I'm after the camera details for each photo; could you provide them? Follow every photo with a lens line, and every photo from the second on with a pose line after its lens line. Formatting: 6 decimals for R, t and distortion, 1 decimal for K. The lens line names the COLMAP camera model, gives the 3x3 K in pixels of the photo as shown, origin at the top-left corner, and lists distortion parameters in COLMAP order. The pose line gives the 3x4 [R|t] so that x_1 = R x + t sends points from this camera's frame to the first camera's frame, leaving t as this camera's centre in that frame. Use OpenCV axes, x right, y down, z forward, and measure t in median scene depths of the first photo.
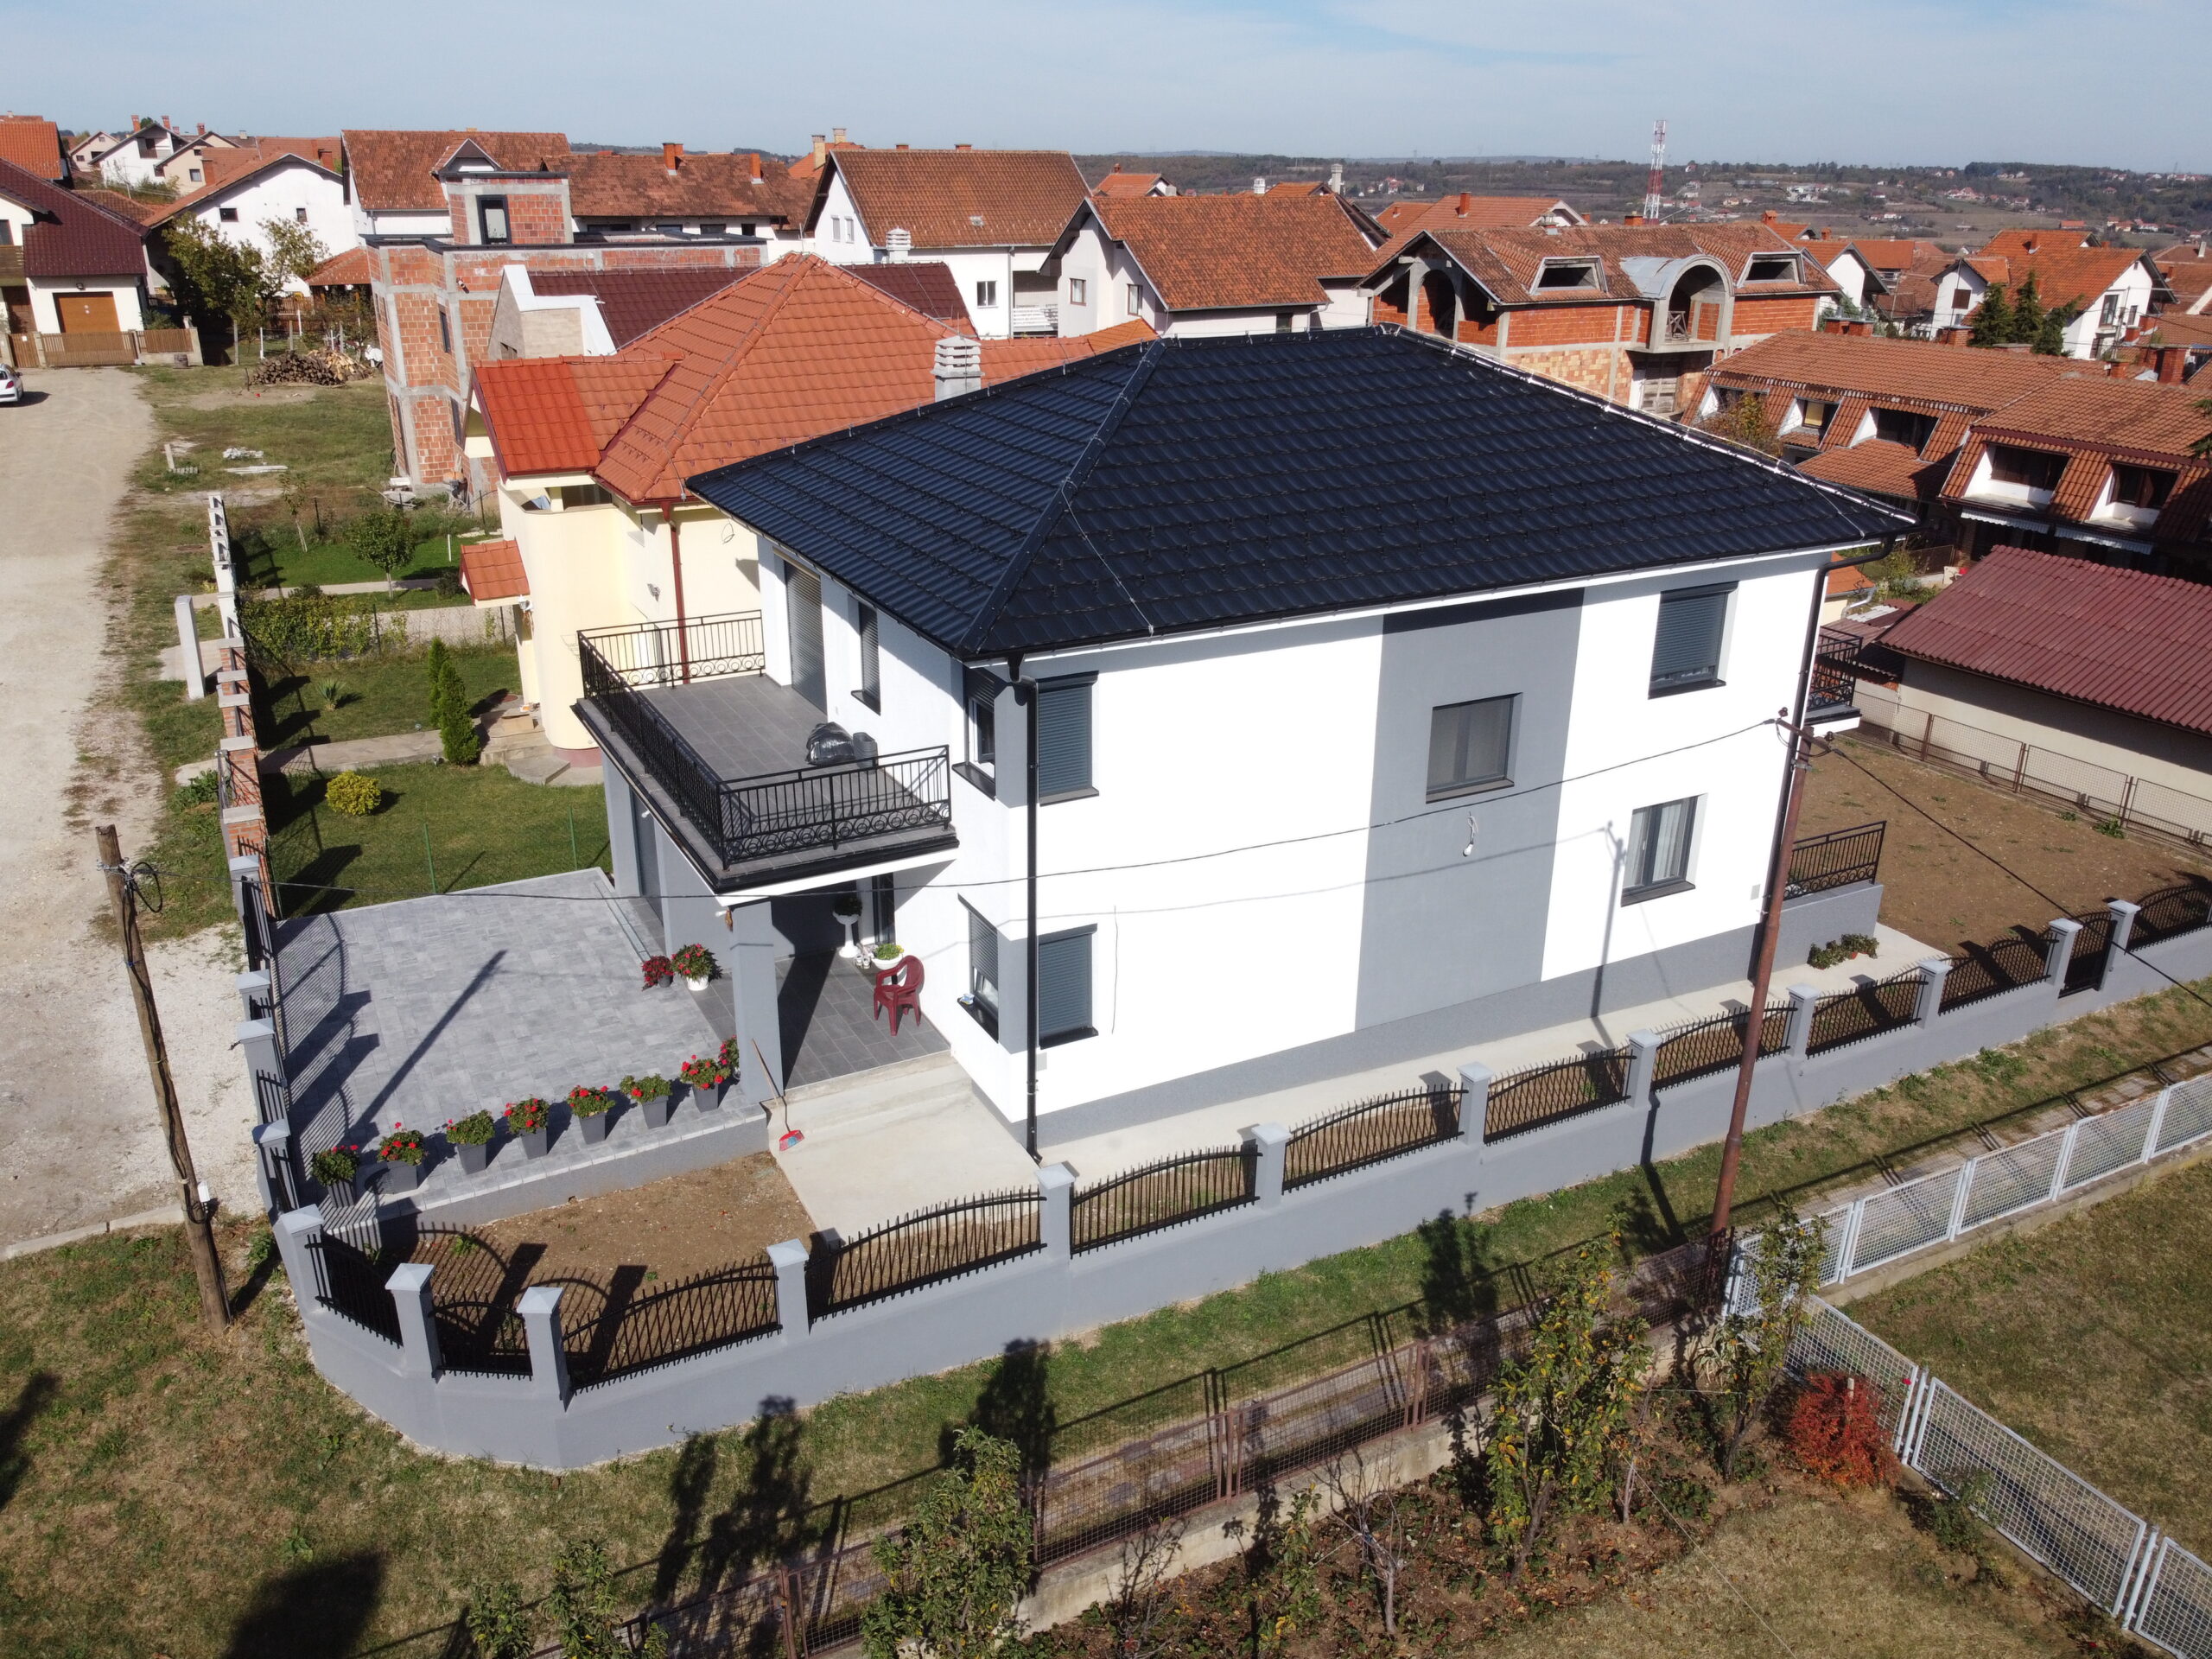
lens RADIAL K [[1670.7, 0, 1082.6], [0, 1670.7, 827.3], [0, 0, 1]] dist [-0.014989, 0.017224]
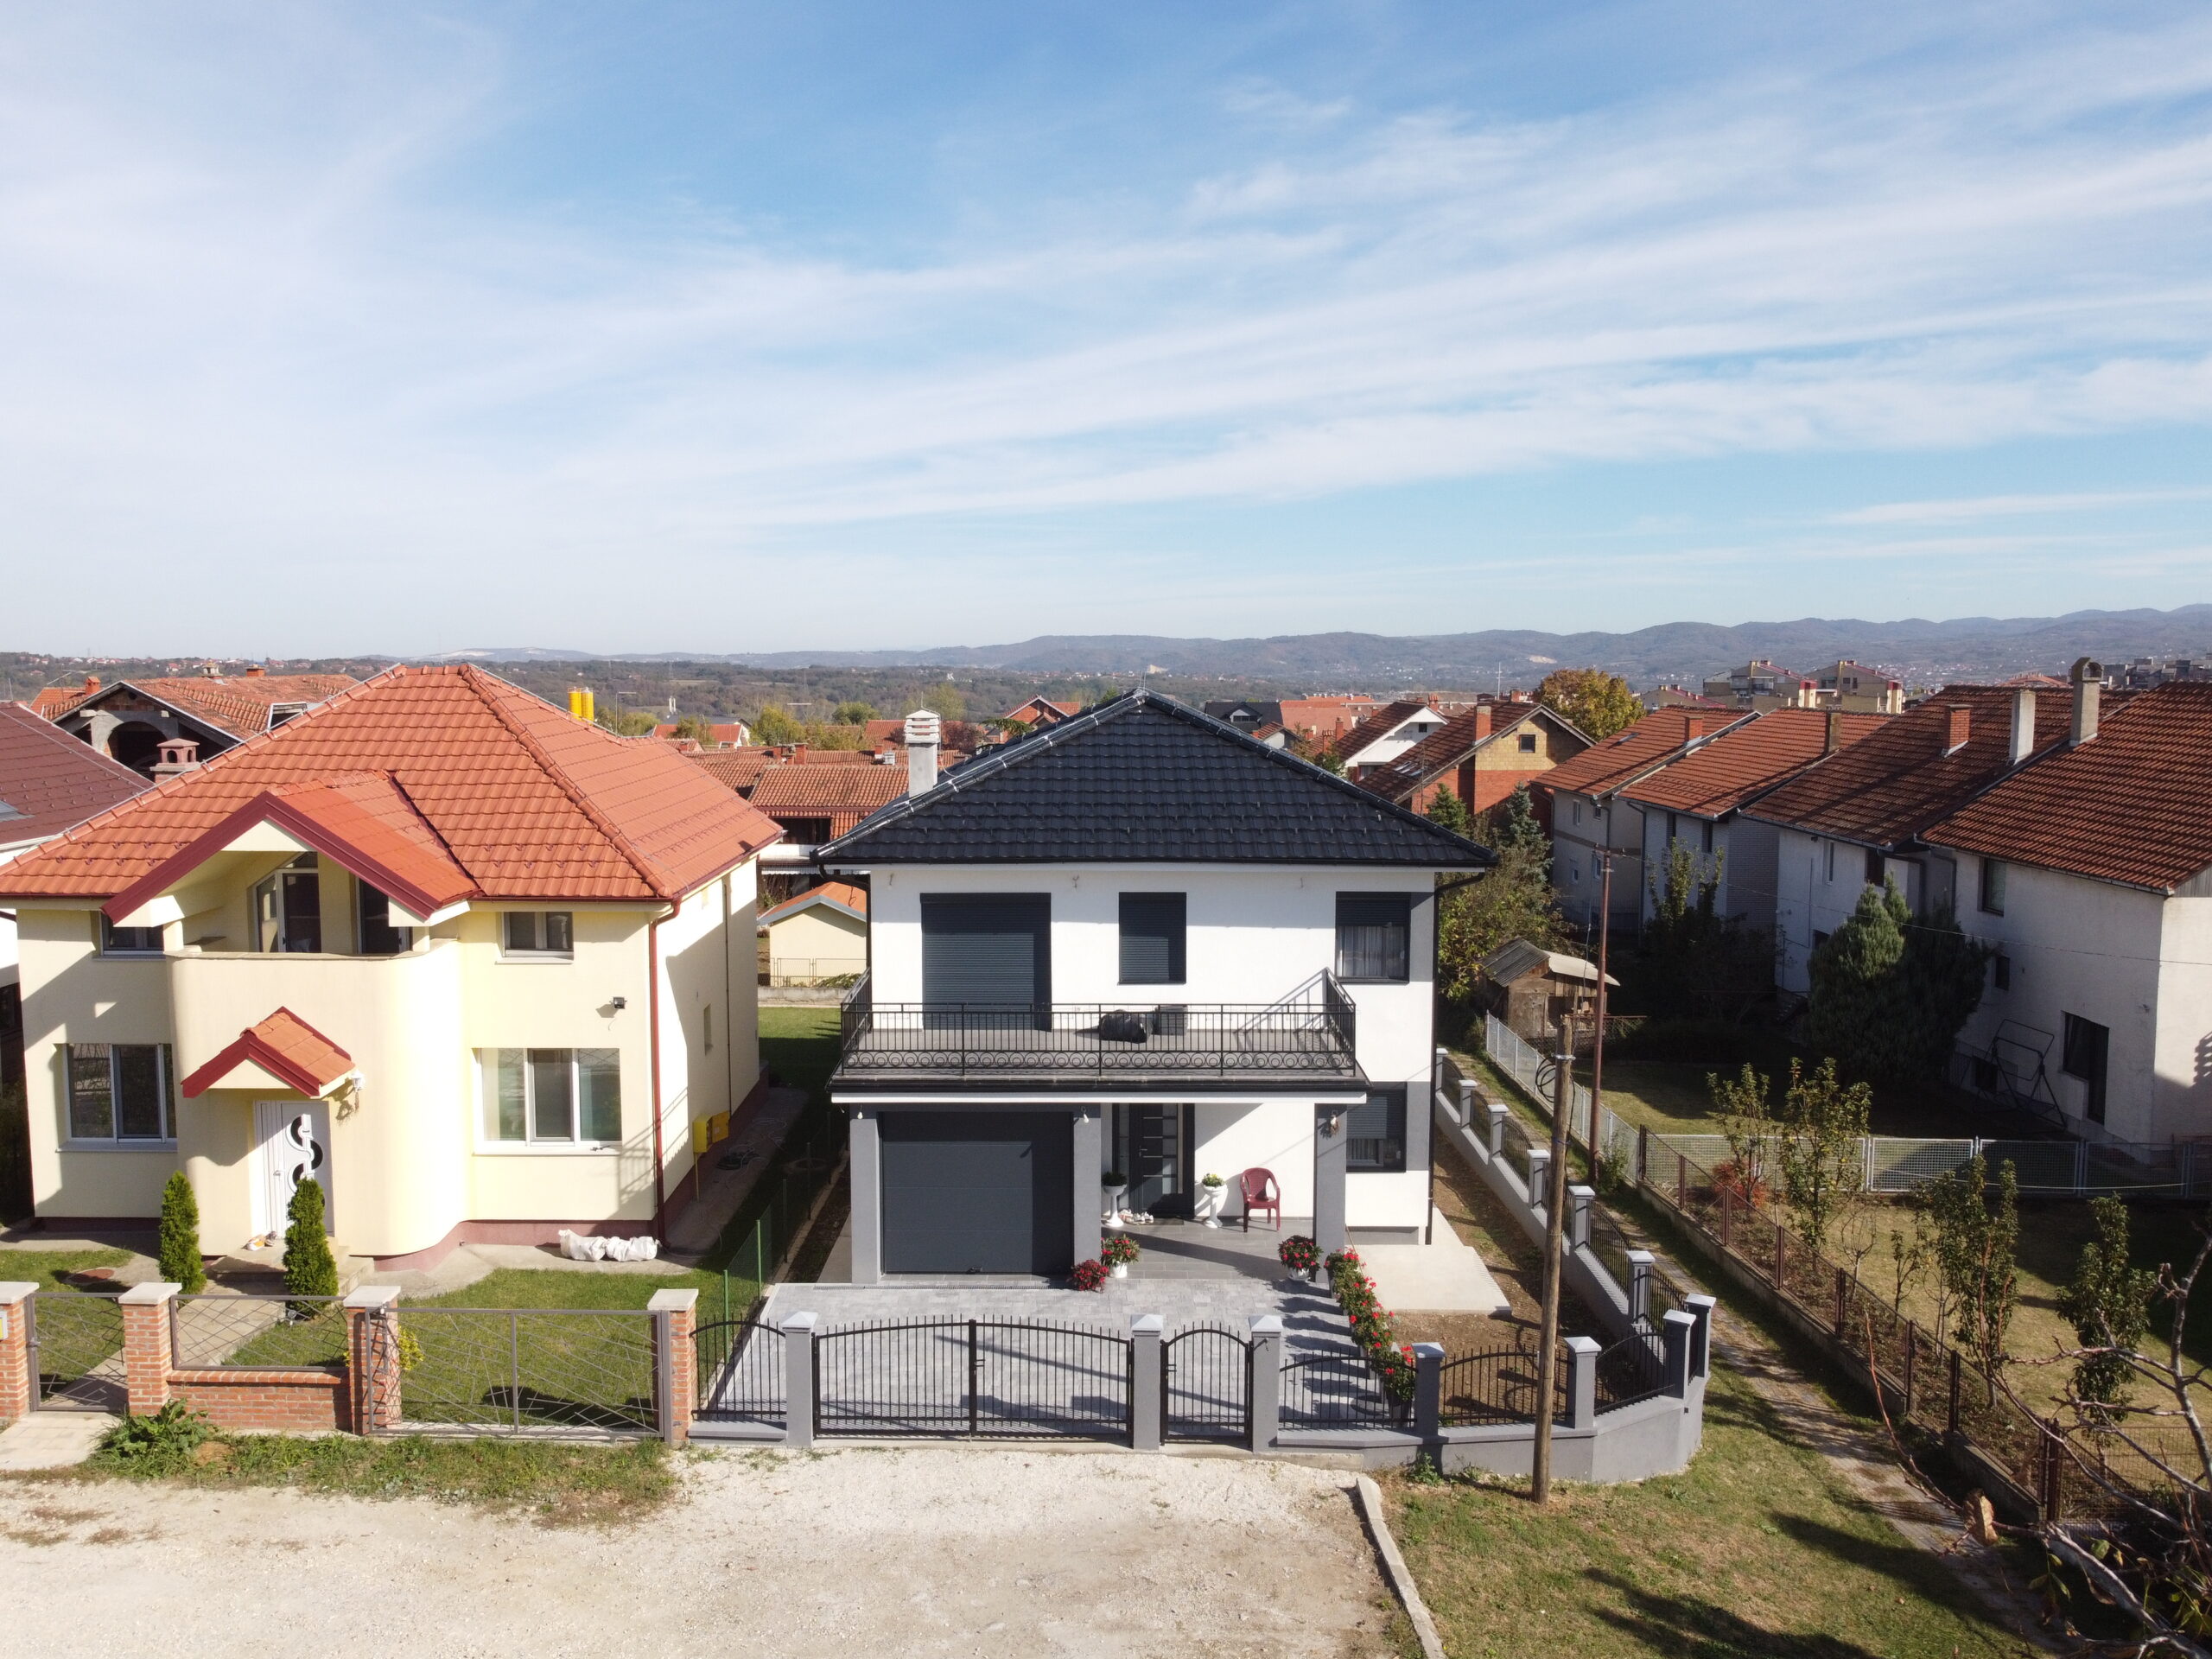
lens RADIAL K [[1670.7, 0, 1105.8], [0, 1670.7, 815.2], [0, 0, 1]] dist [-0.014989, 0.017224]
pose [[0.464366, -0.086477, 0.881411, -0.519877], [0.326297, 0.941919, -0.079495, -0.045326], [-0.823343, 0.324517, 0.465612, 0.184596]]
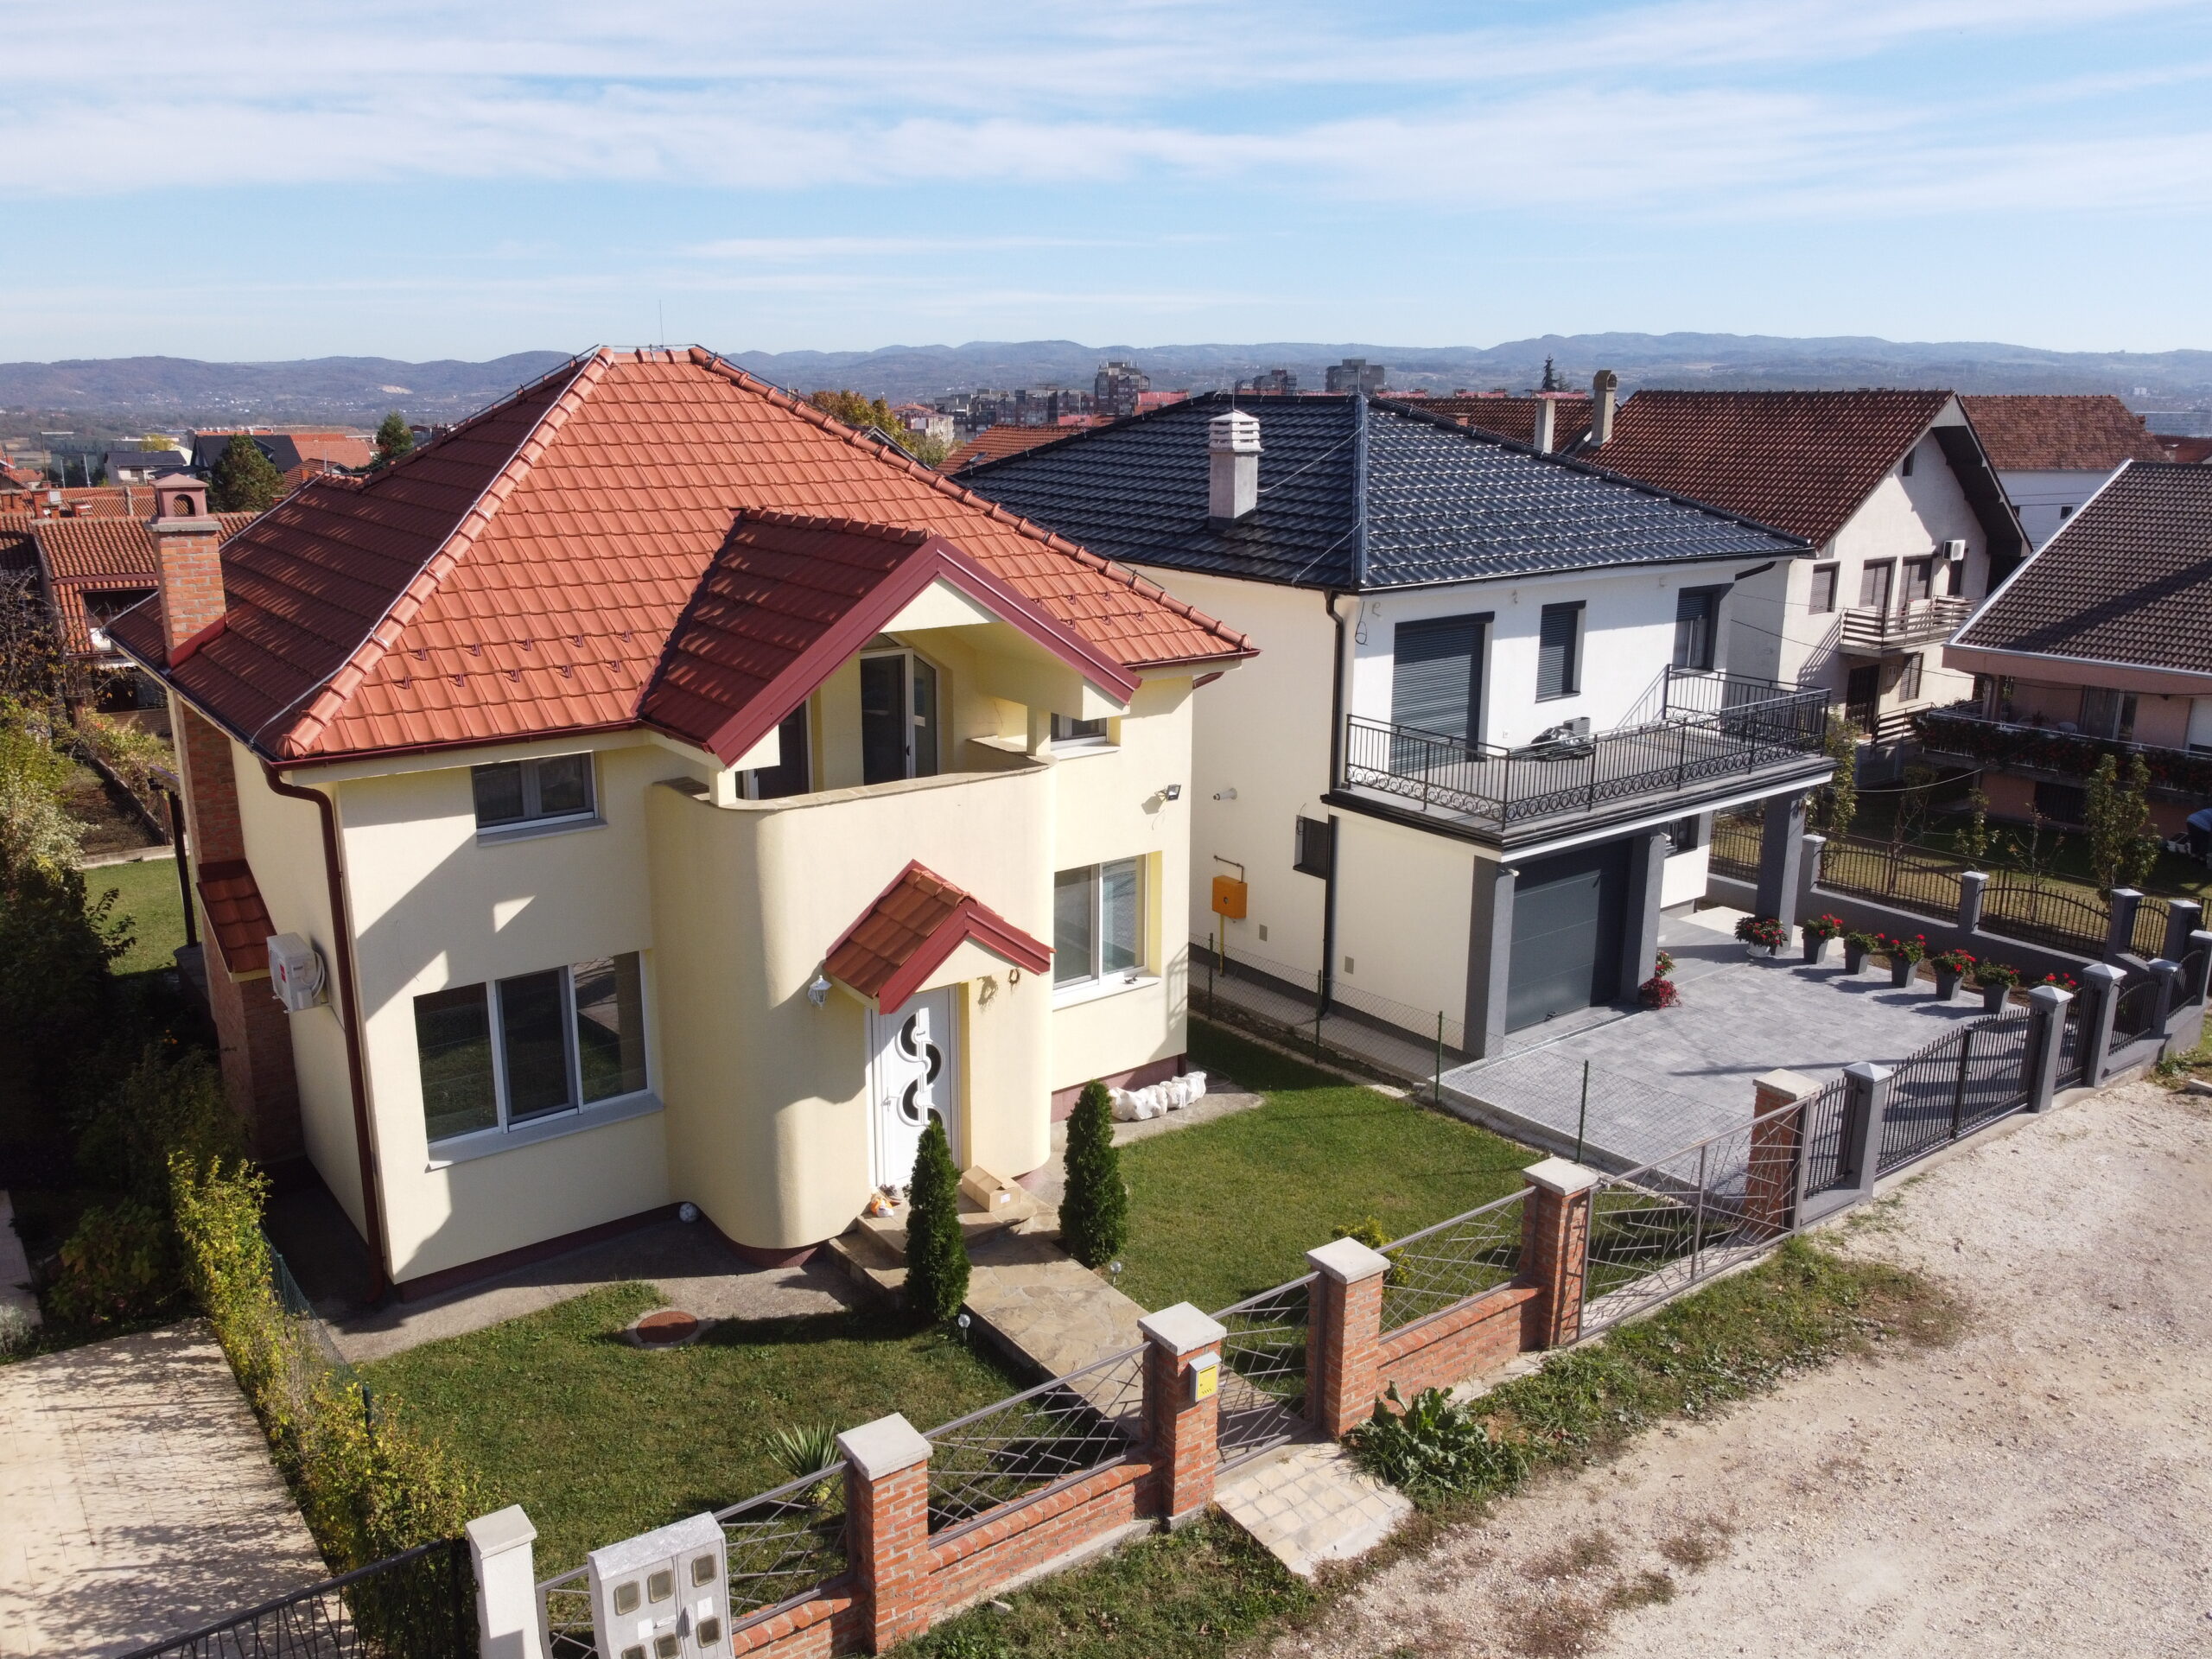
lens RADIAL K [[1670.7, 0, 1093.2], [0, 1670.7, 783.4], [0, 0, 1]] dist [-0.014989, 0.017224]
pose [[-0.159288, -0.230492, 0.959948, -0.523636], [0.358881, 0.892320, 0.273805, -0.197454], [-0.919691, 0.388121, -0.059417, 0.601714]]
